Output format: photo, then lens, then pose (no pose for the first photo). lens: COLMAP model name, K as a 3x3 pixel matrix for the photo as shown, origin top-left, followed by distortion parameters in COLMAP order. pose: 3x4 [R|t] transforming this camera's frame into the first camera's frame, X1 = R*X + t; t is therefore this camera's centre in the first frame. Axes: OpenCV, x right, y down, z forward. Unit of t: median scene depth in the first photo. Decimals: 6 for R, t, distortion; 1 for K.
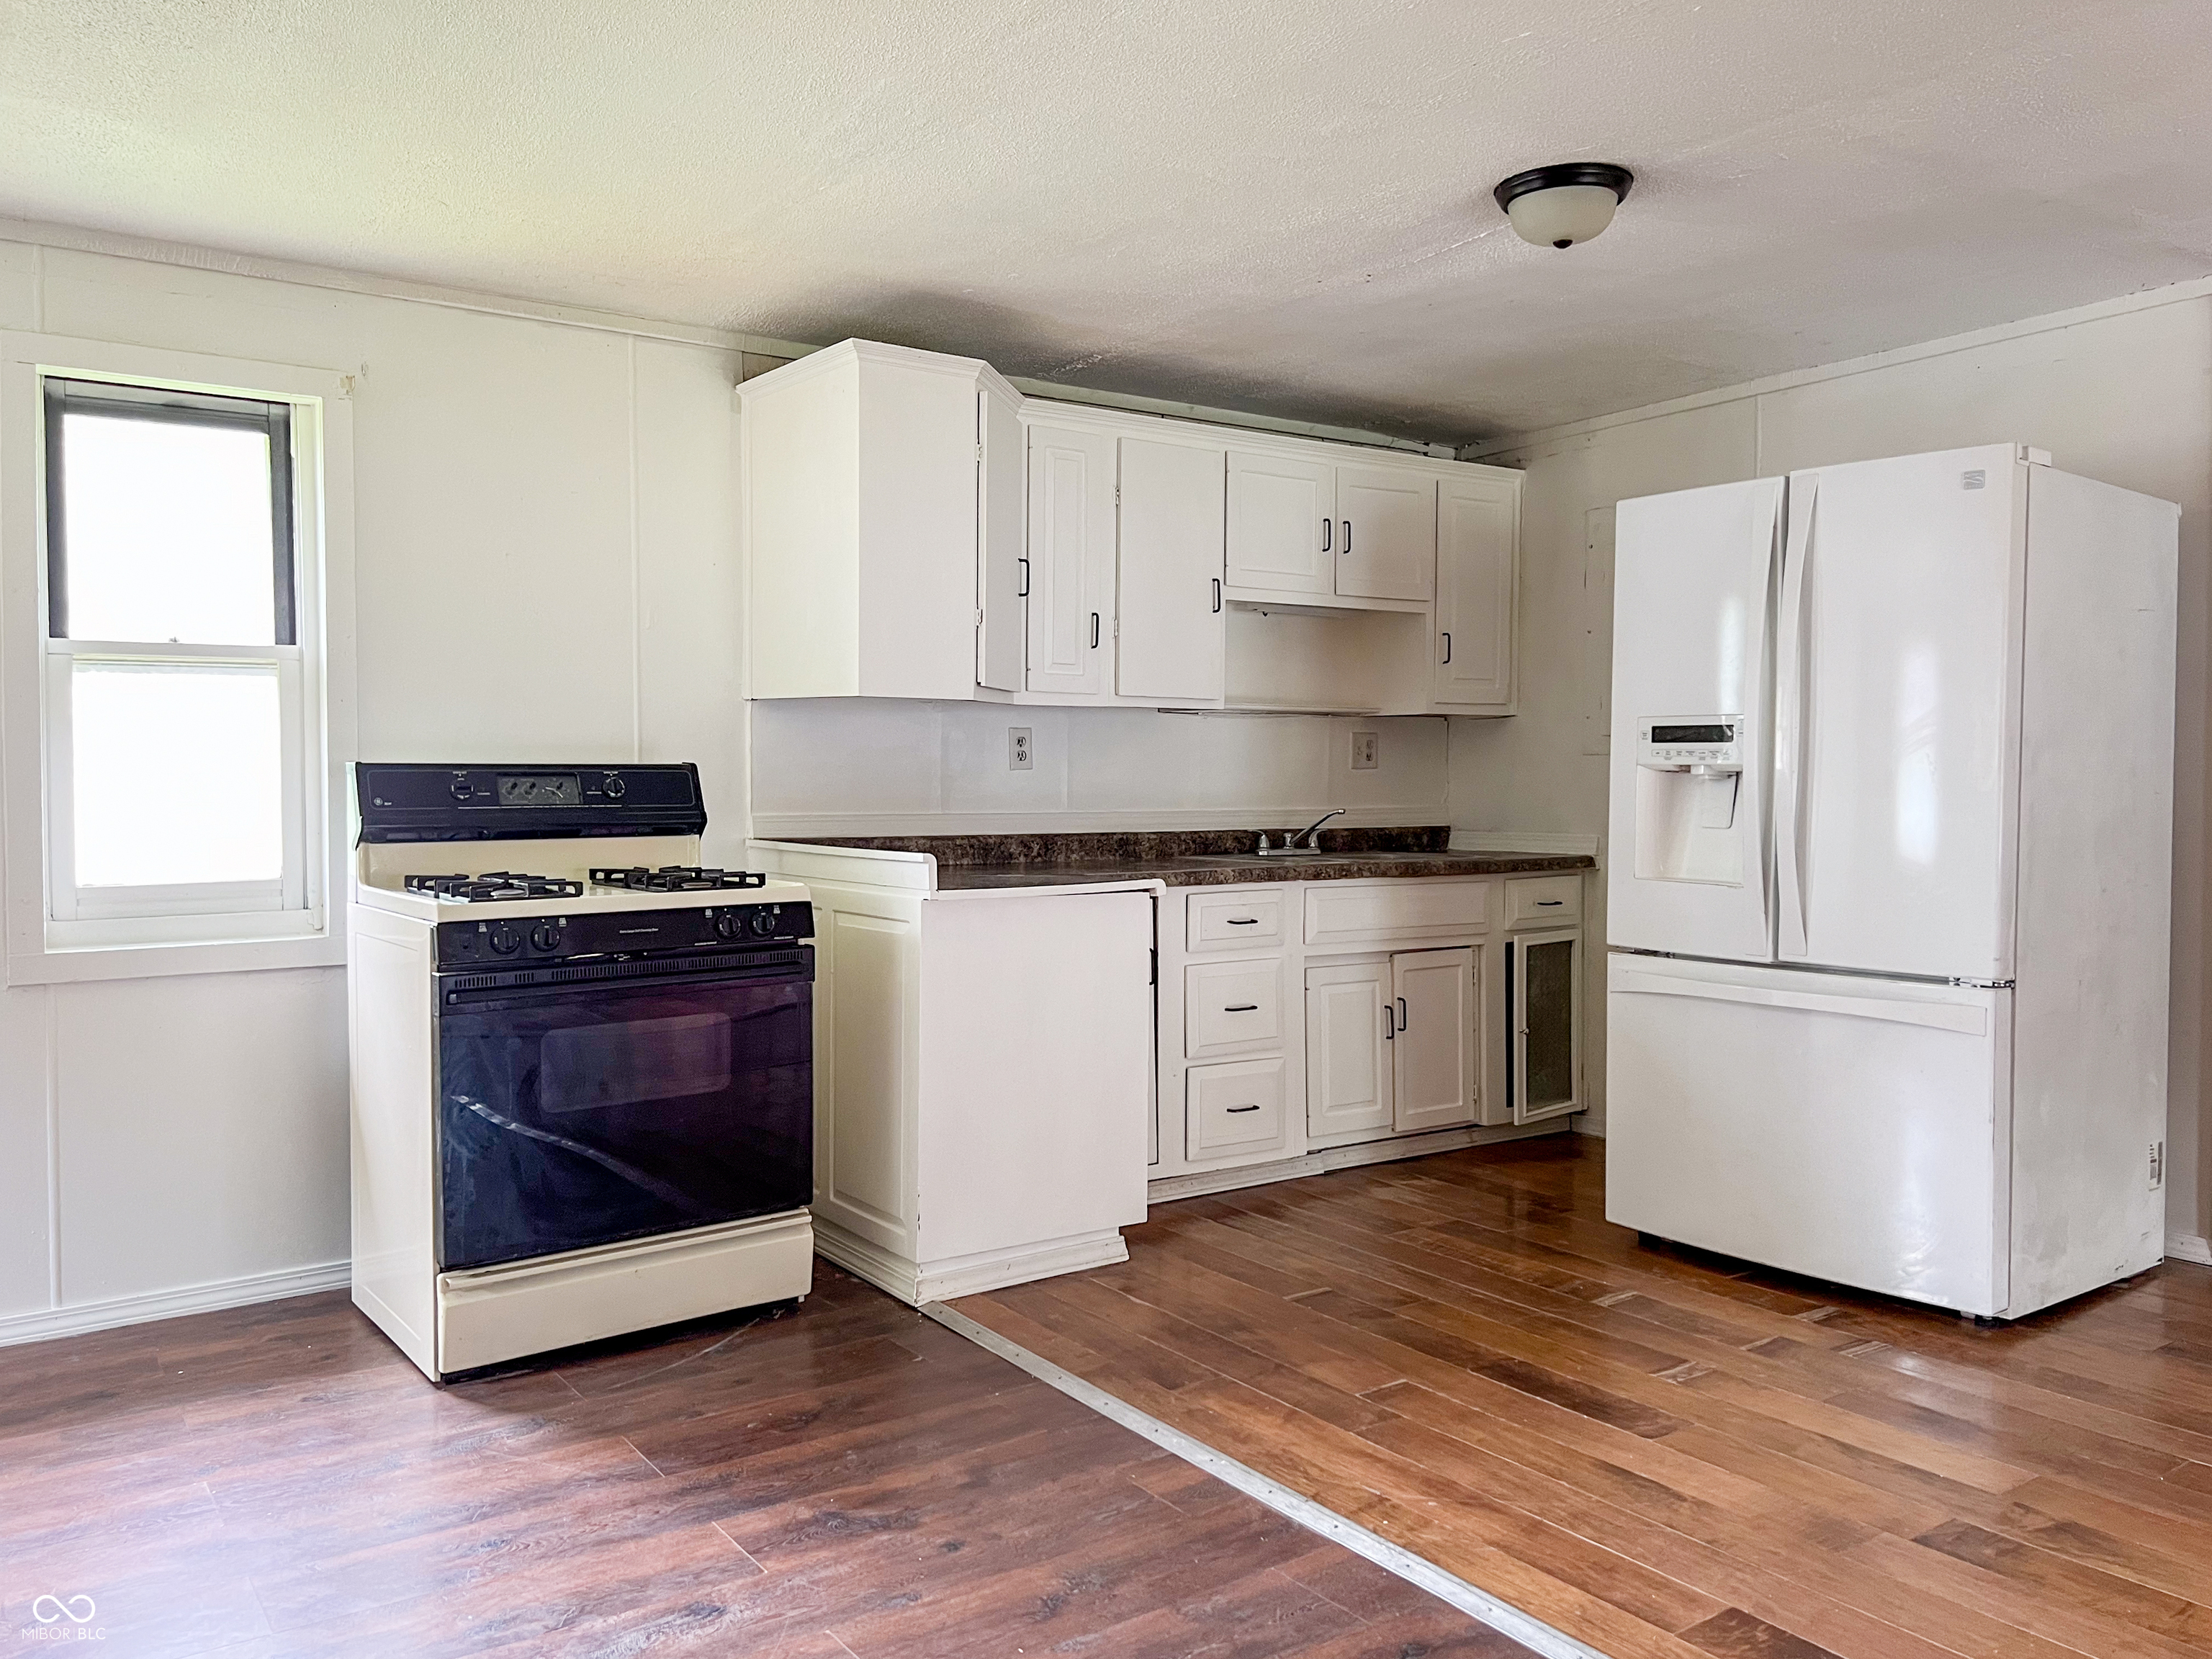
lens RADIAL K [[1697.6, 0, 1124.7], [0, 1697.6, 784.5], [0, 0, 1]] dist [0.040263, -0.028038]
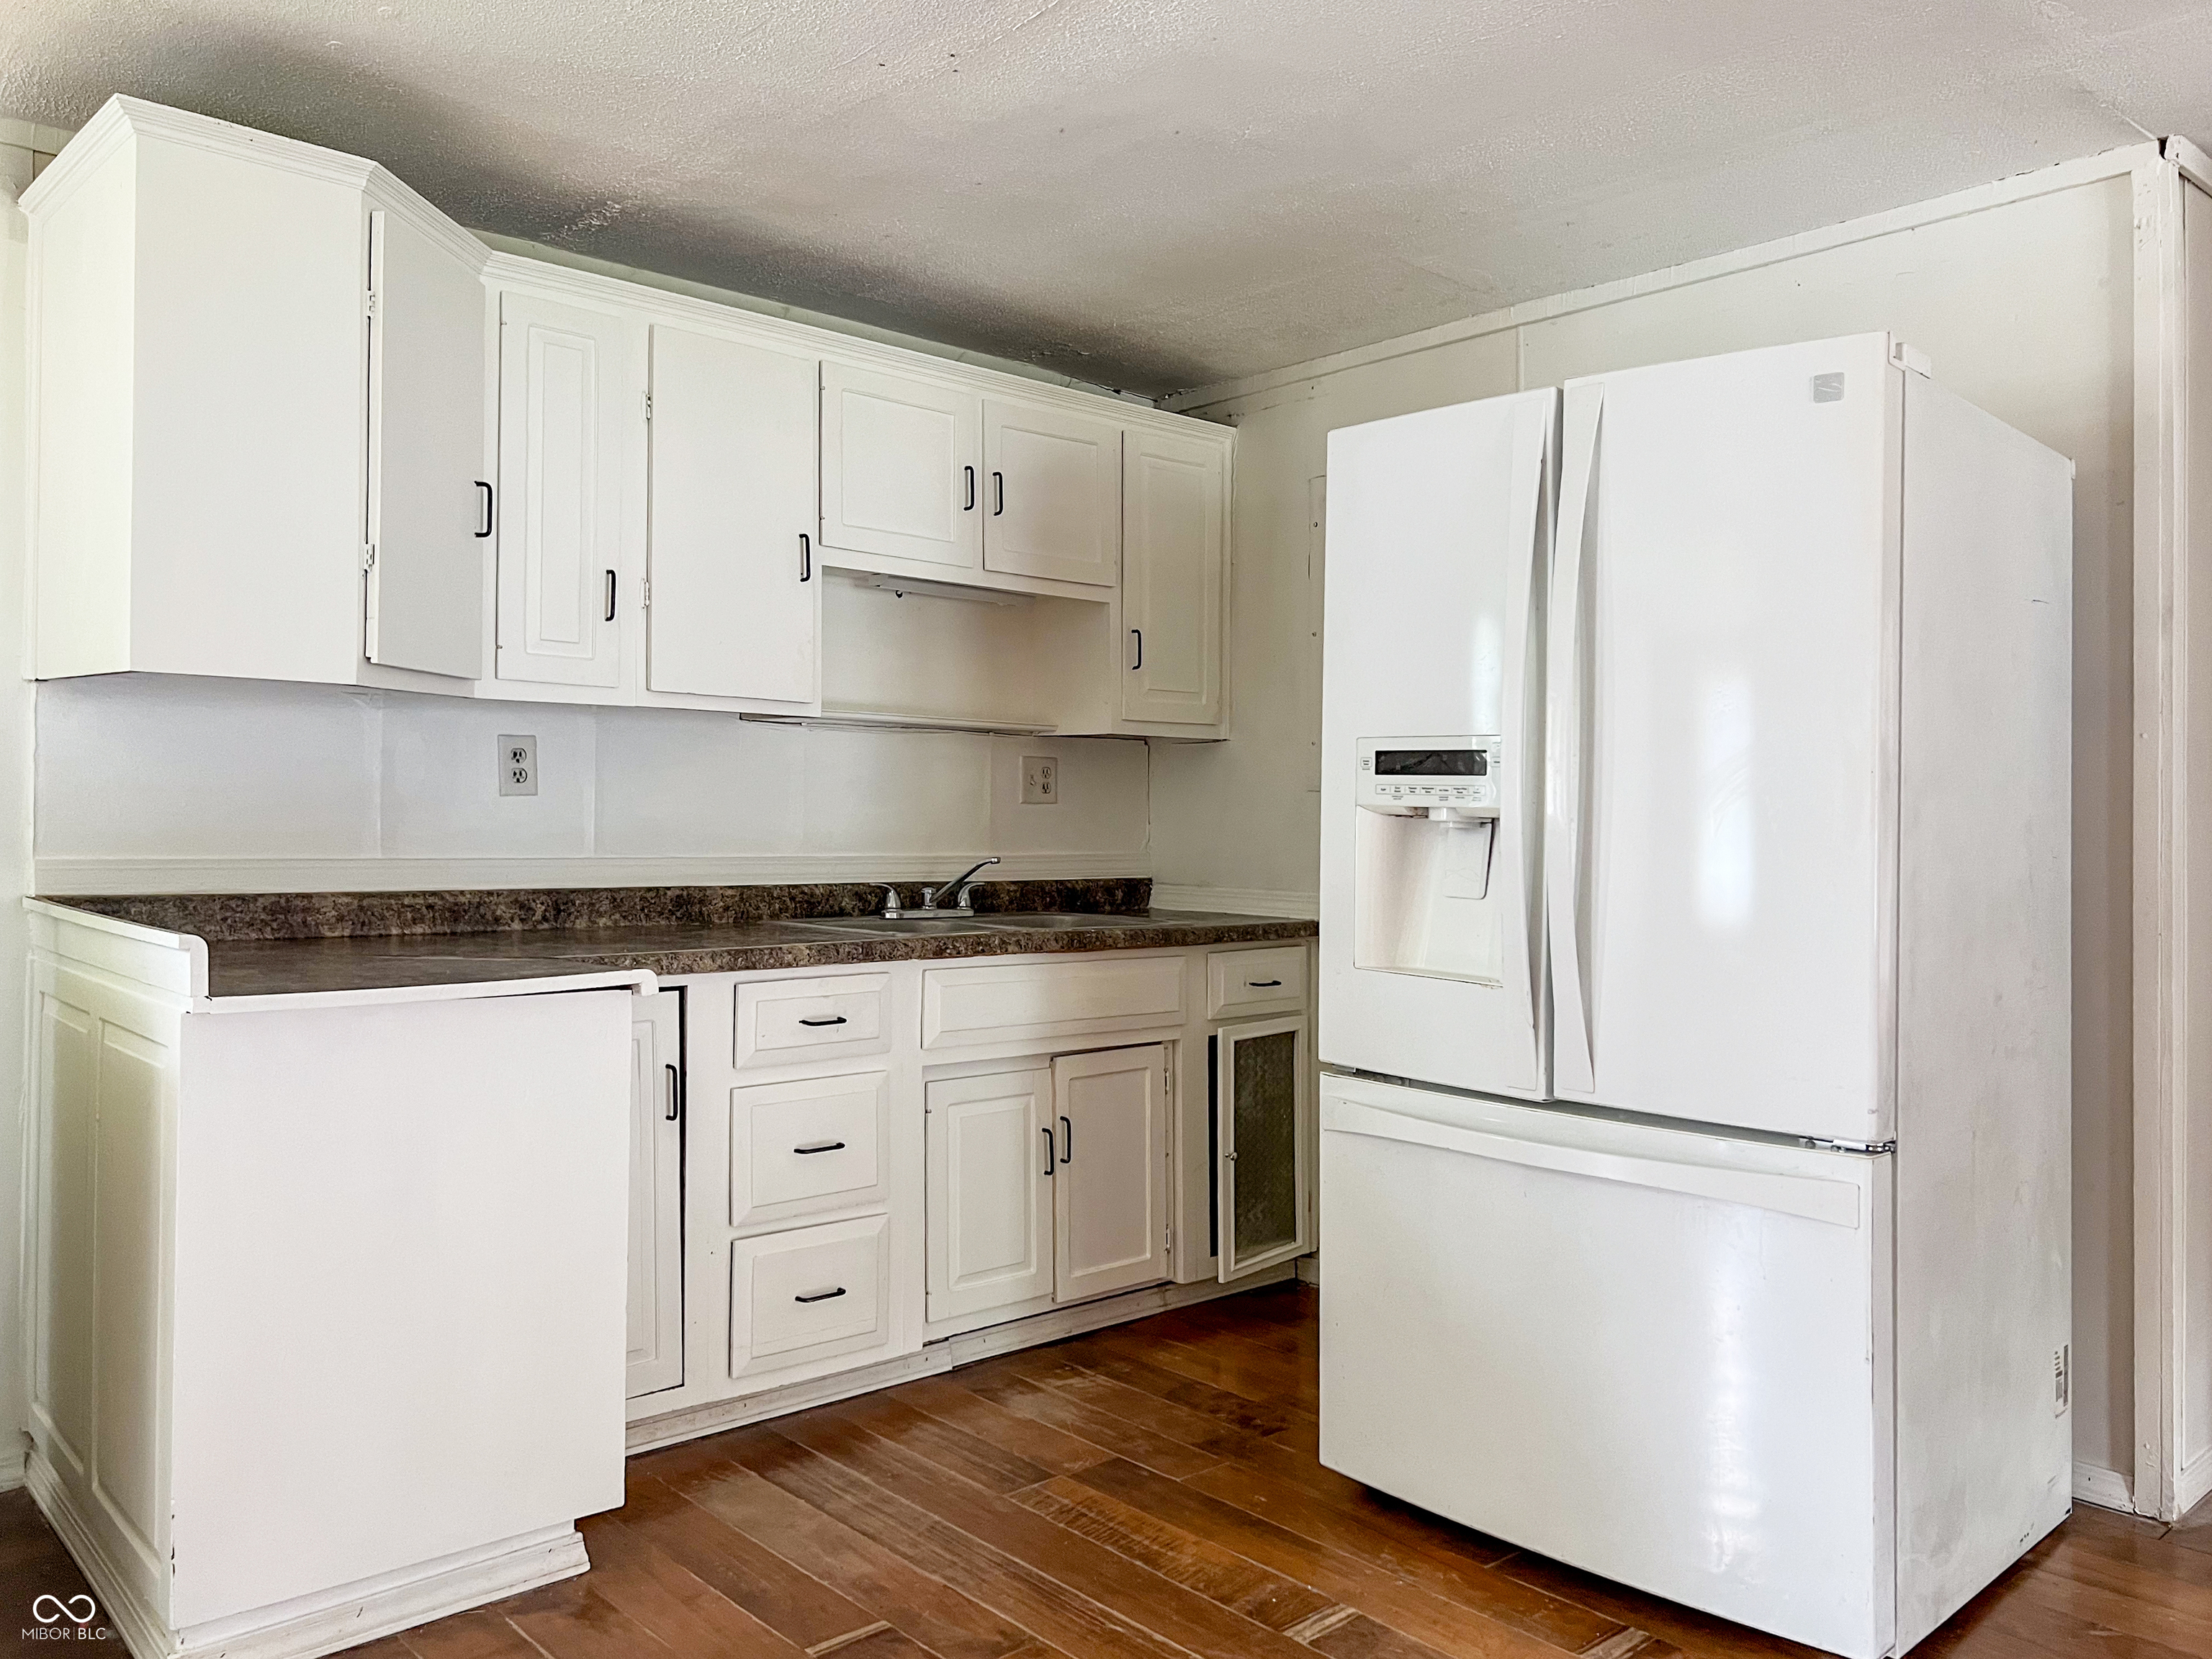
lens RADIAL K [[1697.6, 0, 1137.5], [0, 1697.6, 642.5], [0, 0, 1]] dist [0.040263, -0.028038]
pose [[0.991017, 0.029450, 0.130453, 0.108564], [-0.015849, 0.994441, -0.104100, -0.003120], [-0.132794, 0.101097, 0.985974, 0.292317]]
